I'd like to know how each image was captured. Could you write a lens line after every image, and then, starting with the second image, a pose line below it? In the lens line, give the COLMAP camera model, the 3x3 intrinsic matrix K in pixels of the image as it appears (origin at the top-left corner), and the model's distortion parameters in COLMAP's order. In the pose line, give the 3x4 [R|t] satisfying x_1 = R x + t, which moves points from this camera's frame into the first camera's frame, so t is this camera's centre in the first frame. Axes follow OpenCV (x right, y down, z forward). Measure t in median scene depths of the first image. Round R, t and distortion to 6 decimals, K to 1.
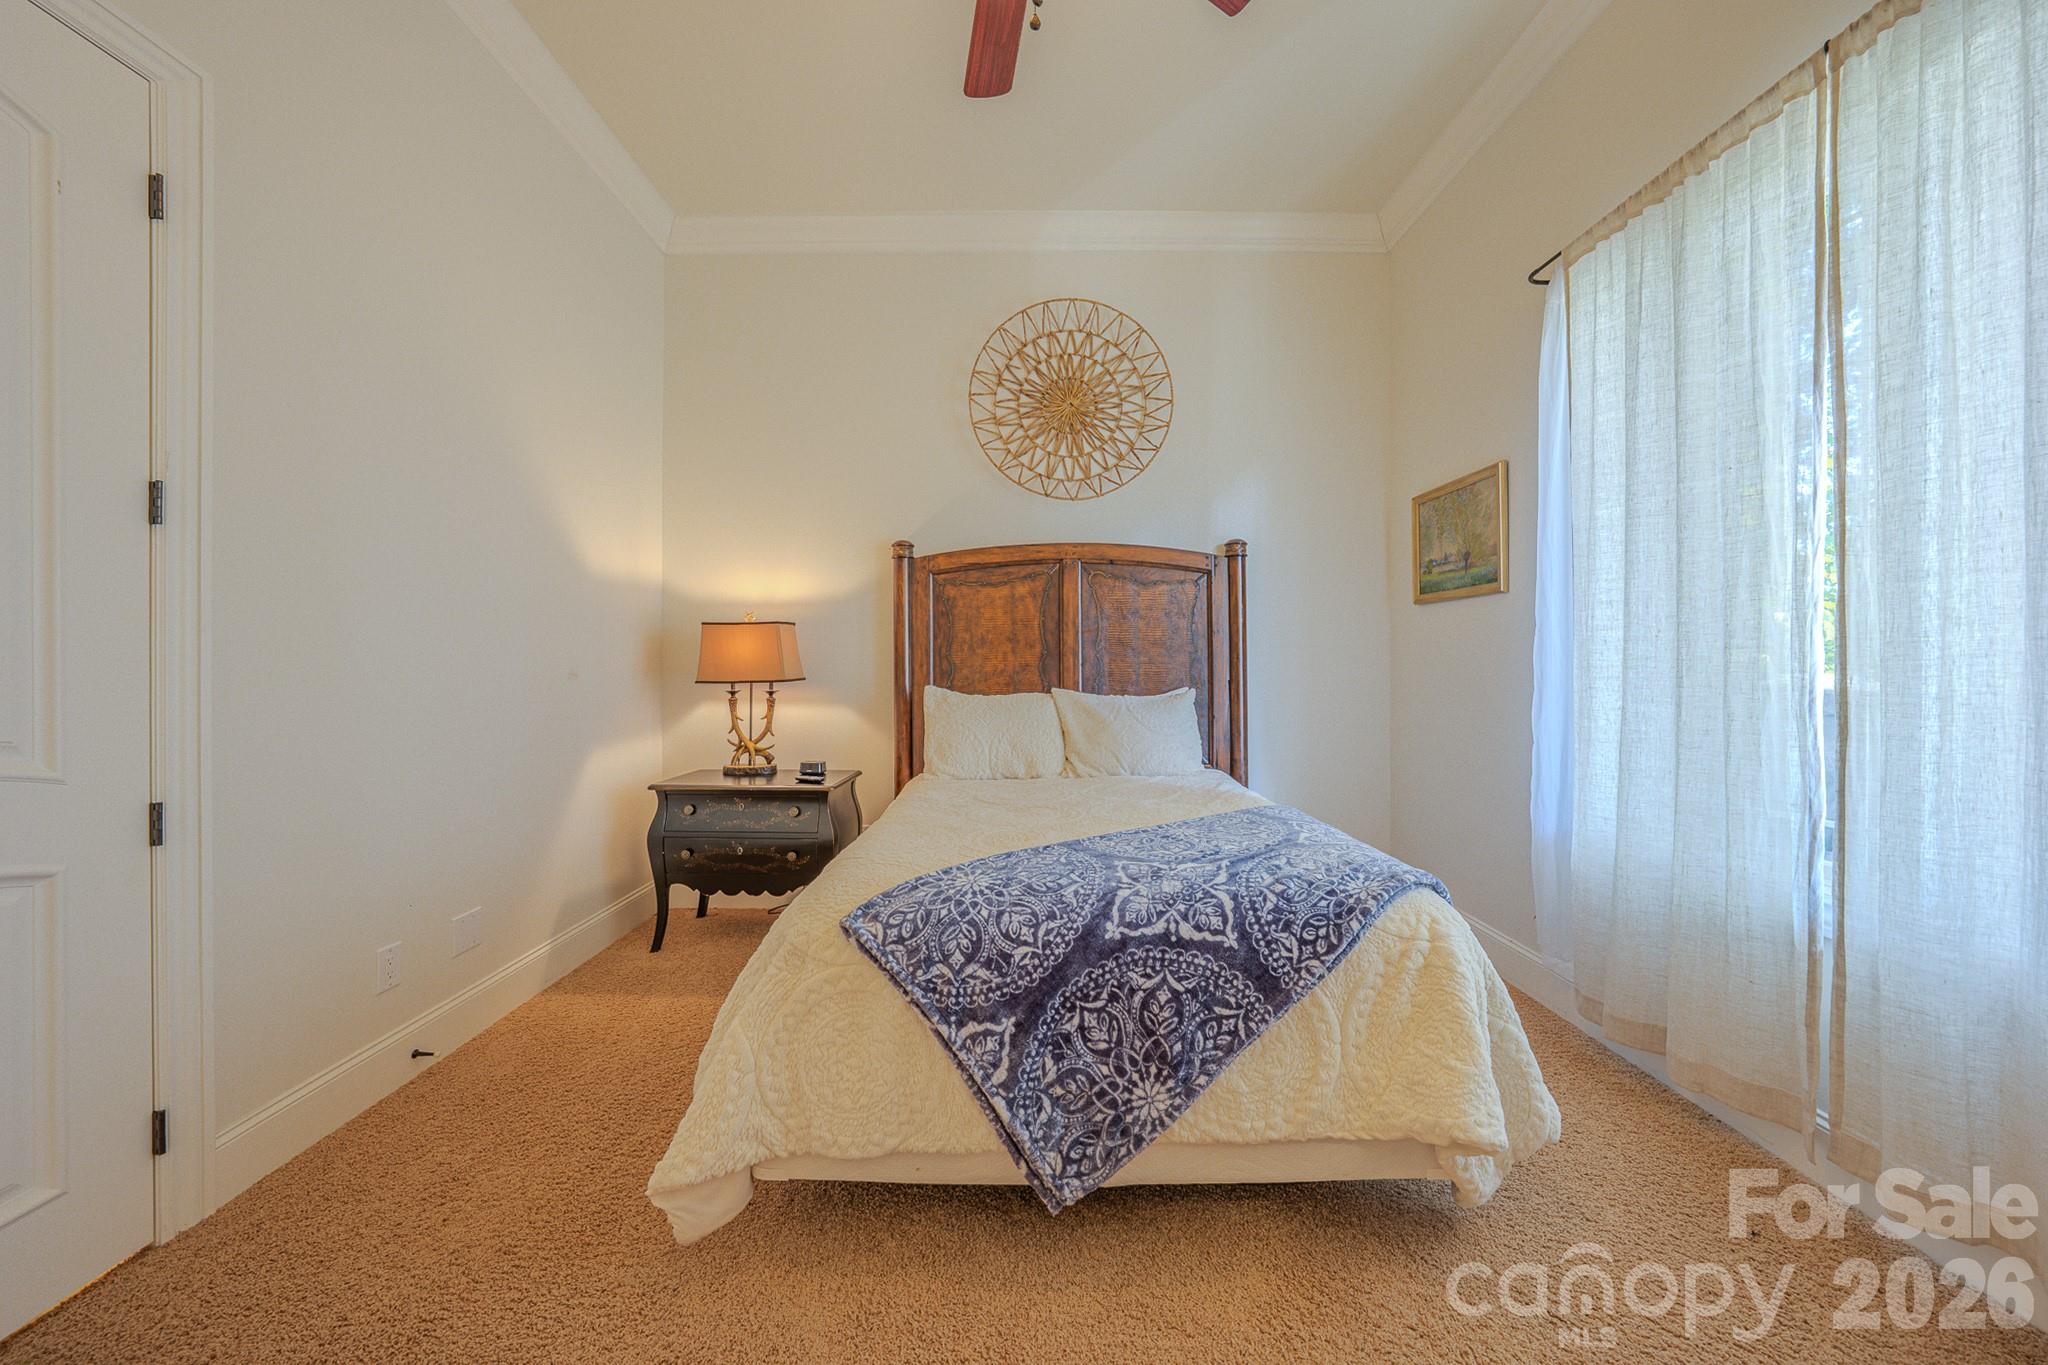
lens RADIAL K [[709.8, 0, 1024.0], [0, 709.8, 679.5], [0, 0, 1]] dist [-0.031532, 0.007271]
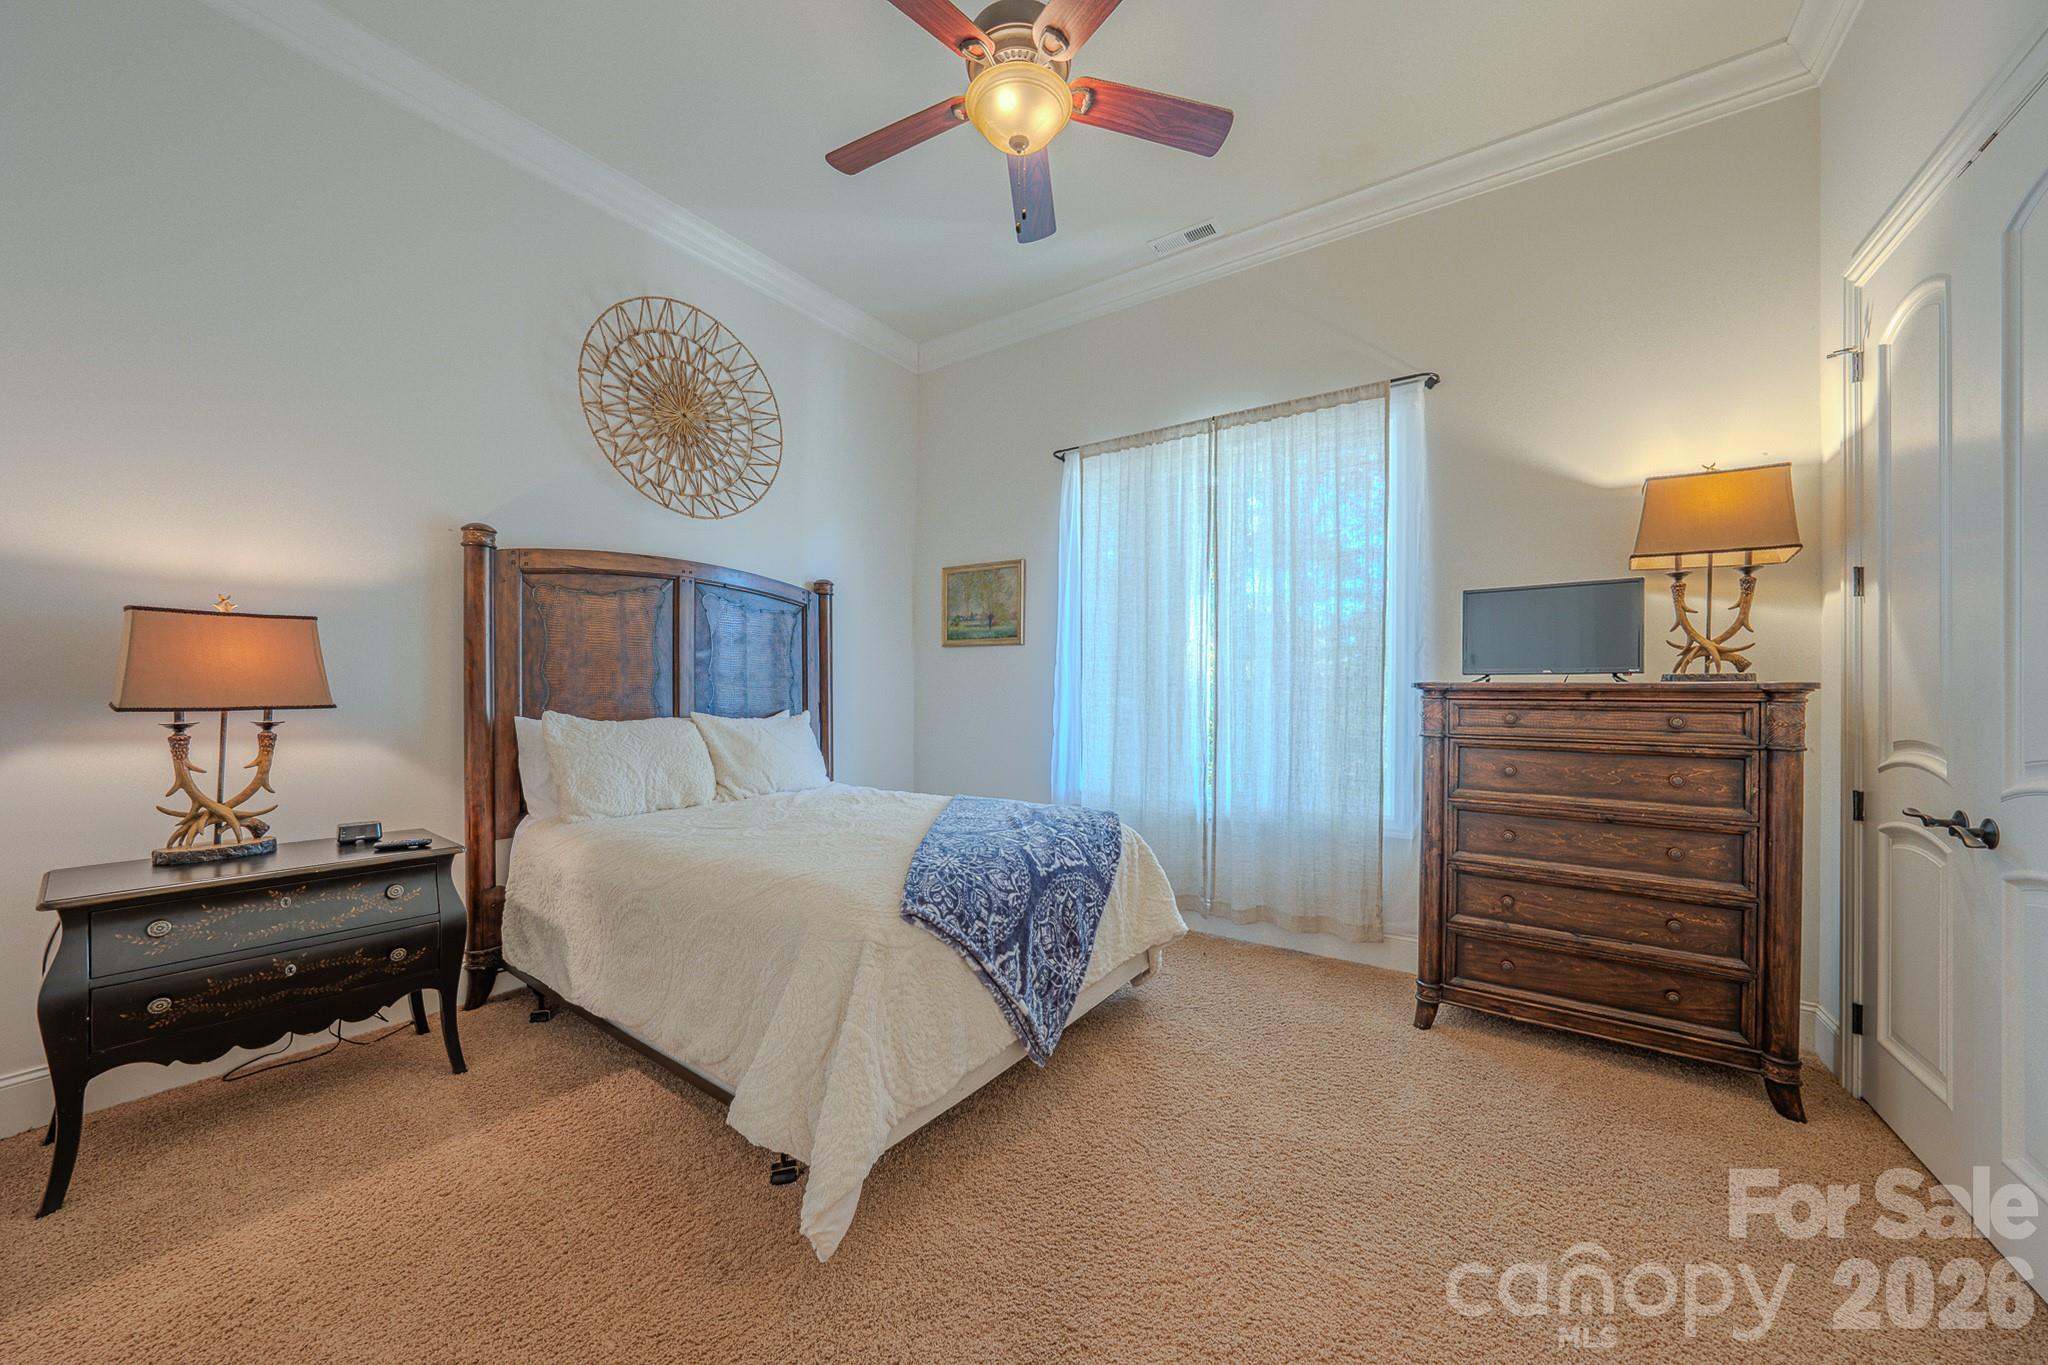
lens RADIAL K [[721.8, 0, 1023.9], [0, 721.8, 708.6], [0, 0, 1]] dist [-0.023198, 0.000026]
pose [[0.569488, -0.010380, 0.821934, -0.490323], [0.004302, 0.999944, 0.009648, 0.000327], [-0.821988, -0.001959, 0.569501, 0.073919]]
